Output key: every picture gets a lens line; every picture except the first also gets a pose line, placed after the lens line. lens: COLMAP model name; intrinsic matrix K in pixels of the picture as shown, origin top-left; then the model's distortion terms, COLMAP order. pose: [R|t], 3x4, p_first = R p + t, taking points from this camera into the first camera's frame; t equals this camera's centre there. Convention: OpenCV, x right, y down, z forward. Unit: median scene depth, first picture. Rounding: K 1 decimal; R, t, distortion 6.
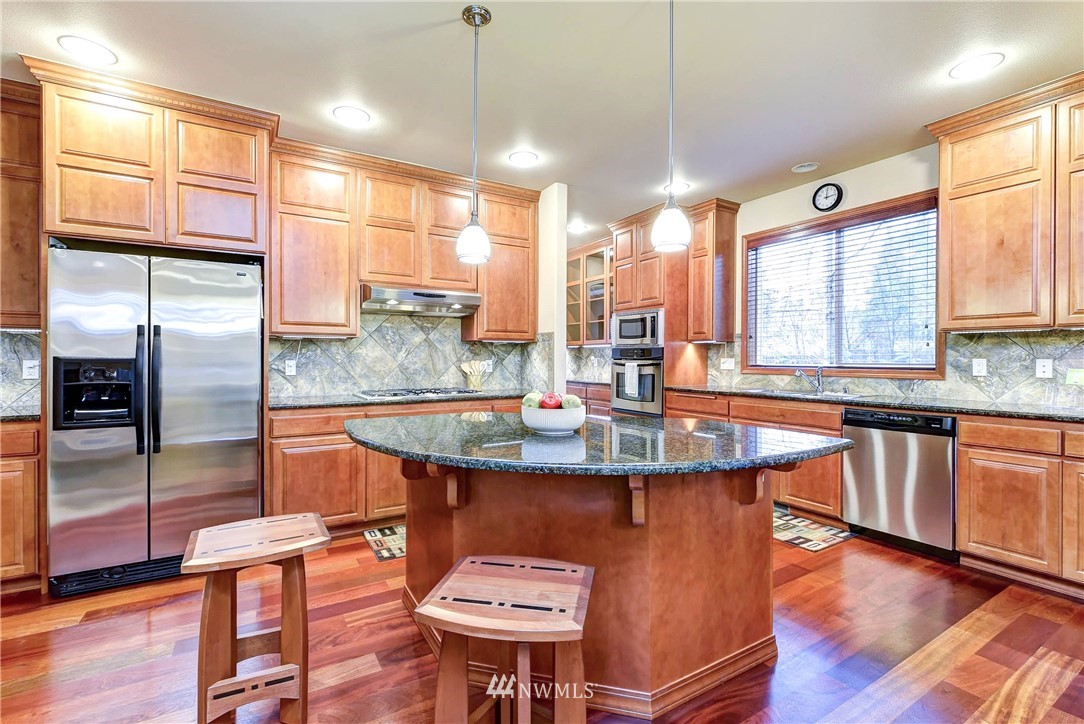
lens RADIAL K [[476.8, 0, 538.3], [0, 476.8, 358.6], [0, 0, 1]] dist [0.000450, -0.000530]
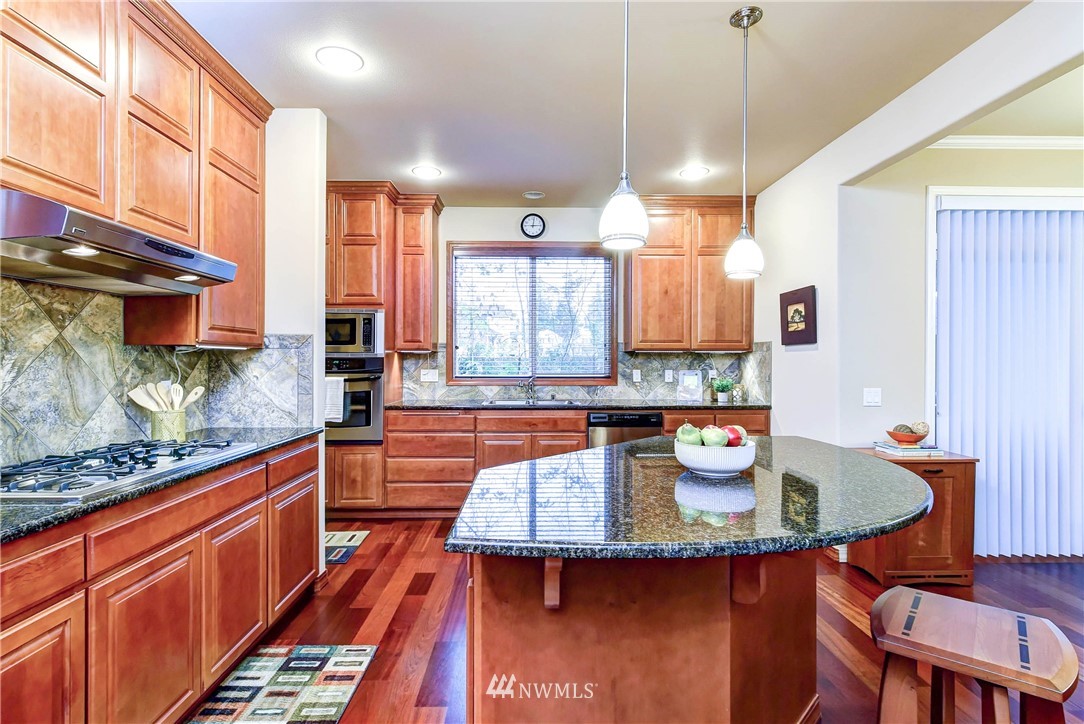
lens RADIAL K [[514.7, 0, 542.0], [0, 514.7, 362.0], [0, 0, 1]] dist [0.001414, -0.000257]
pose [[0.496706, -0.002321, 0.867916, -0.368893], [0.000923, 0.999997, 0.002146, -0.017617], [-0.867919, -0.000265, 0.496707, 0.325221]]
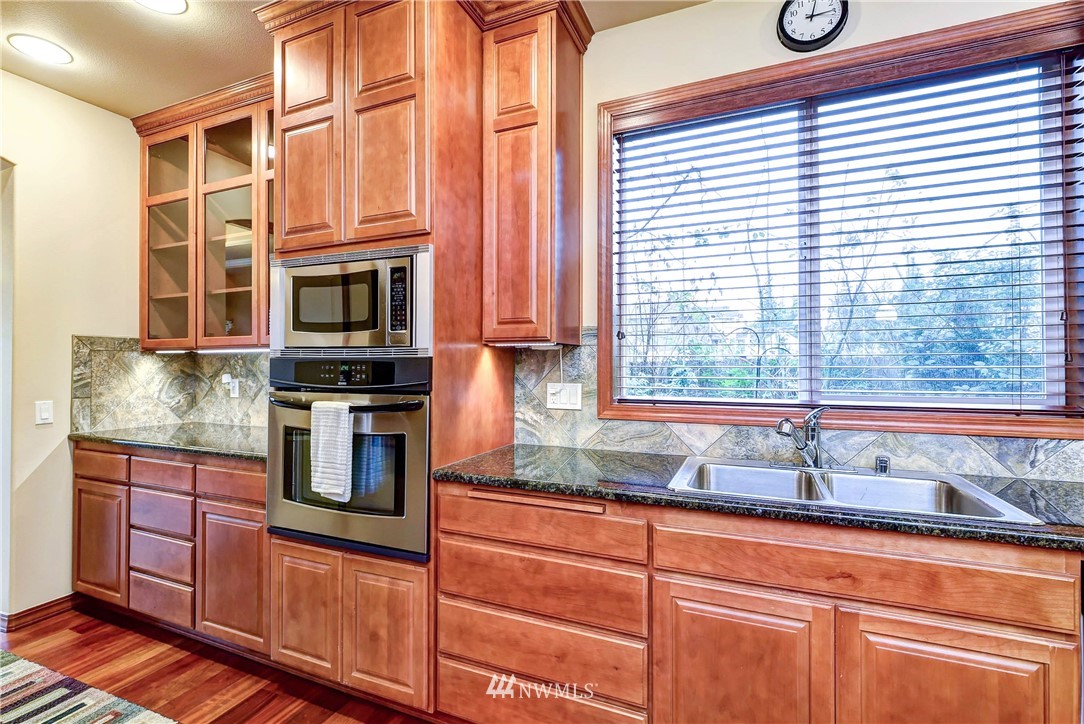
lens RADIAL K [[505.2, 0, 529.1], [0, 505.2, 360.4], [0, 0, 1]] dist [0.001348, 0.000081]
pose [[0.823381, 0.002578, 0.567483, 0.112260], [0.003108, 0.999954, -0.009052, -0.017923], [-0.567480, 0.009217, 0.823336, 0.655700]]
